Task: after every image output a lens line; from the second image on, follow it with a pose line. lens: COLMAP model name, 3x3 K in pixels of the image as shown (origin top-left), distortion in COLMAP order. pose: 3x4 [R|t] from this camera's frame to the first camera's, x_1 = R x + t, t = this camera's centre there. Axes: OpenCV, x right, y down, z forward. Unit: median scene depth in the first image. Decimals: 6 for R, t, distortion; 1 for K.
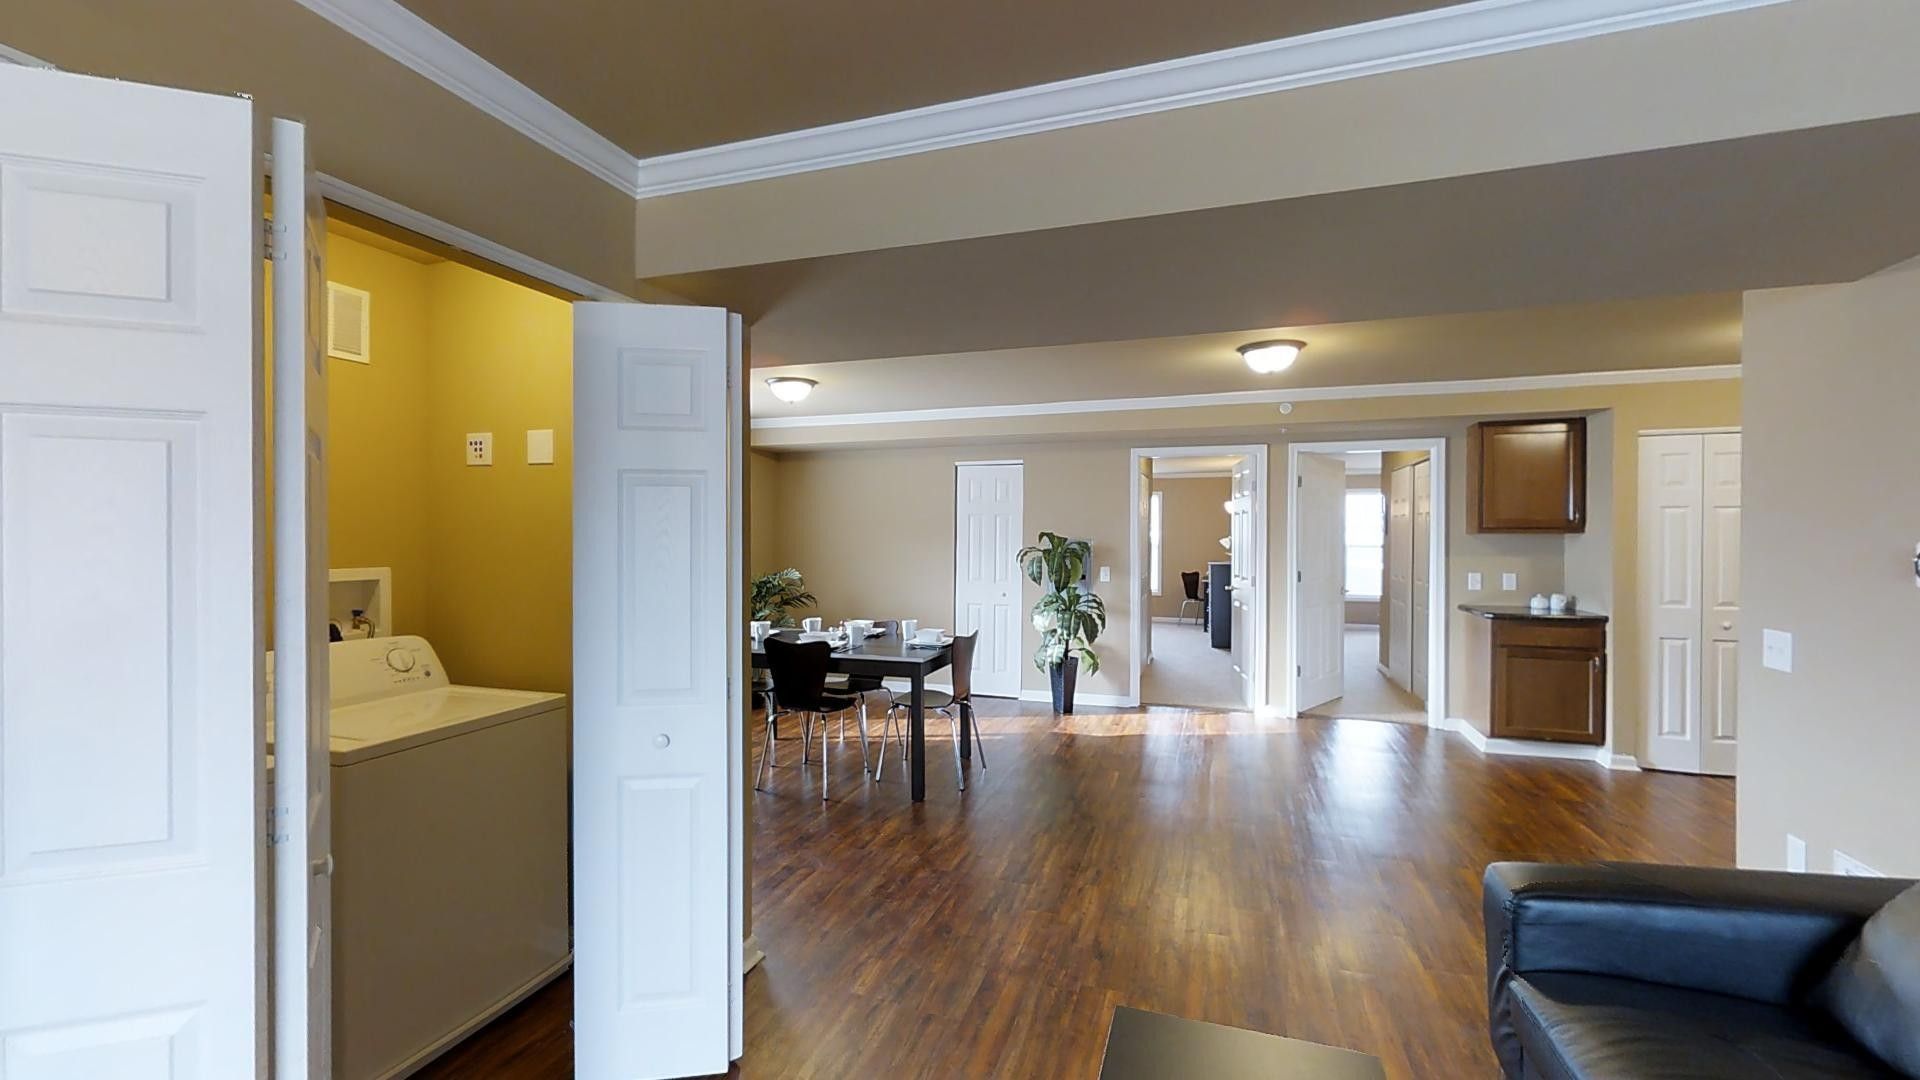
lens RADIAL K [[760.0, 0, 958.3], [0, 760.0, 538.1], [0, 0, 1]] dist [-0.003315, 0.000089]
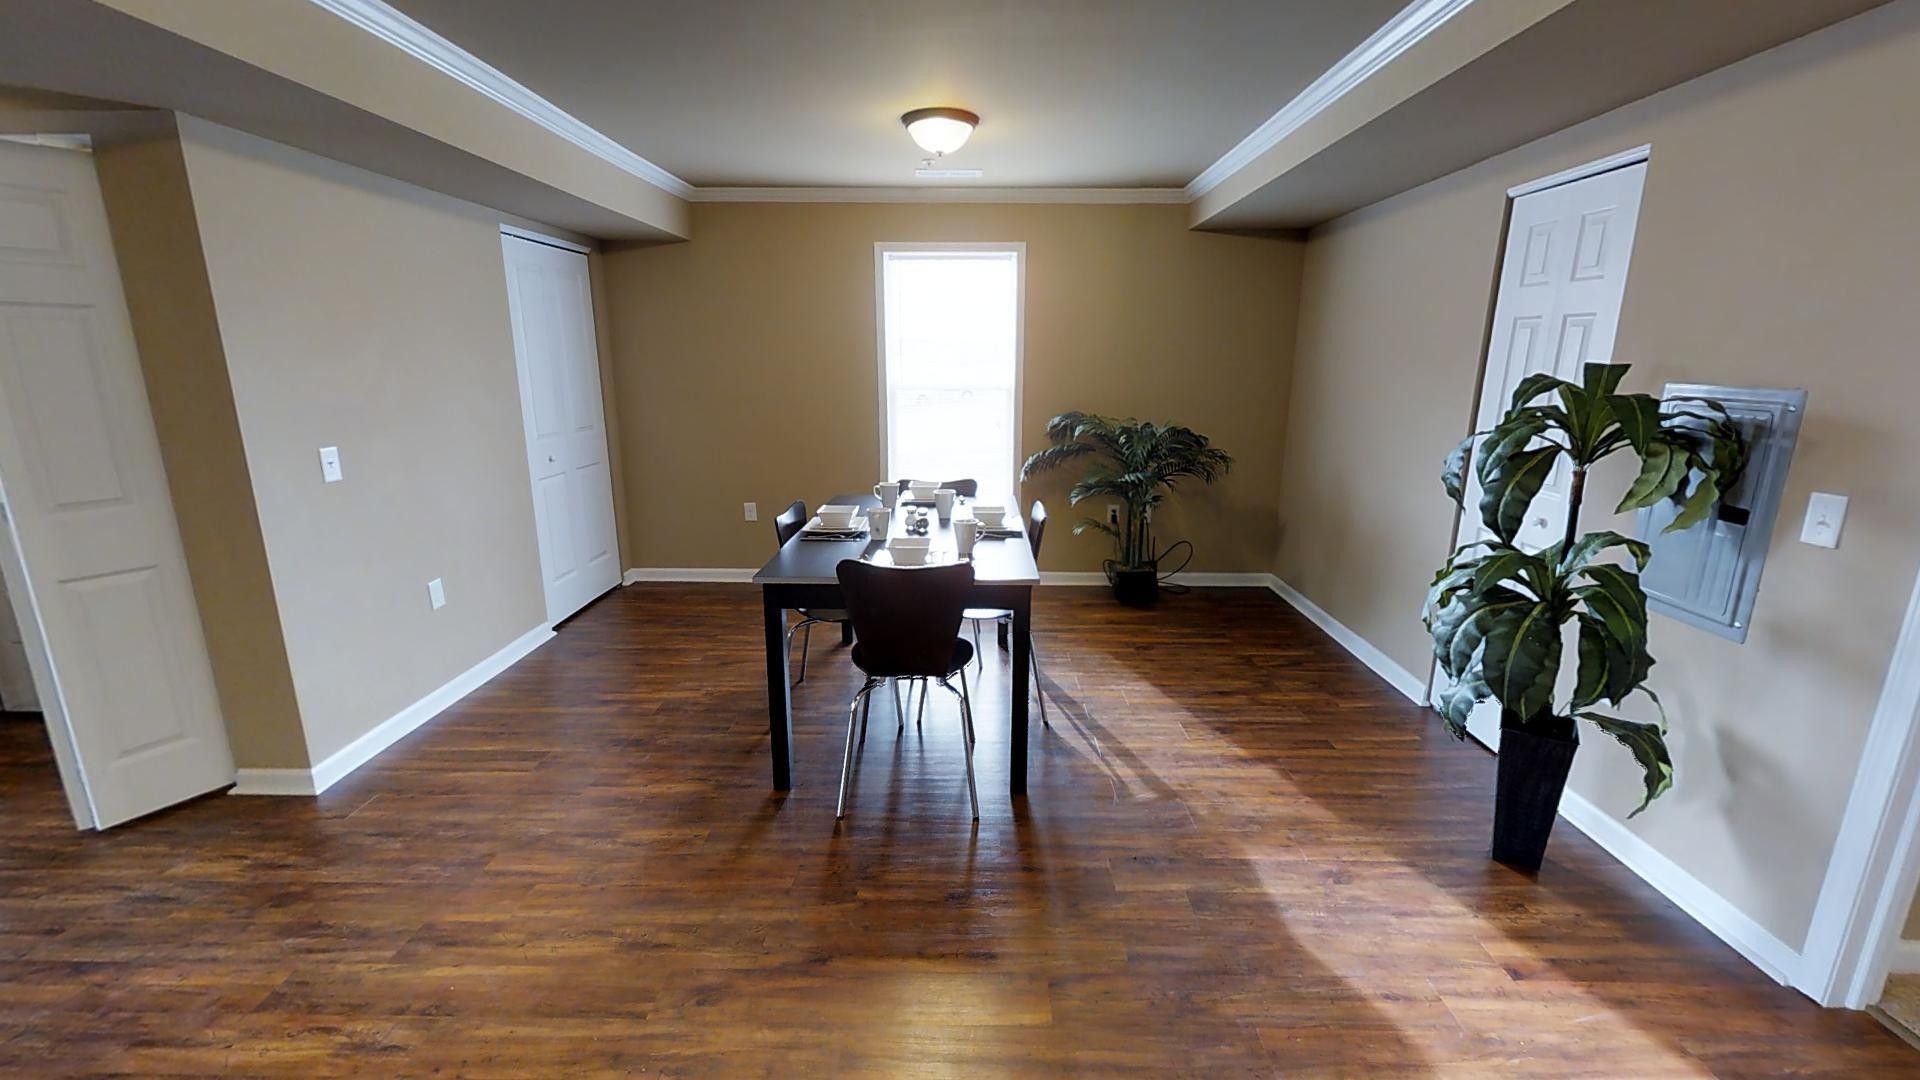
lens RADIAL K [[760.0, 0, 955.3], [0, 760.0, 534.7], [0, 0, 1]] dist [-0.003315, 0.000089]
pose [[0.319381, 0.206884, -0.924767, 0.468536], [-0.009910, 0.976553, 0.215047, -0.005788], [0.947575, -0.059518, 0.313943, 0.811271]]
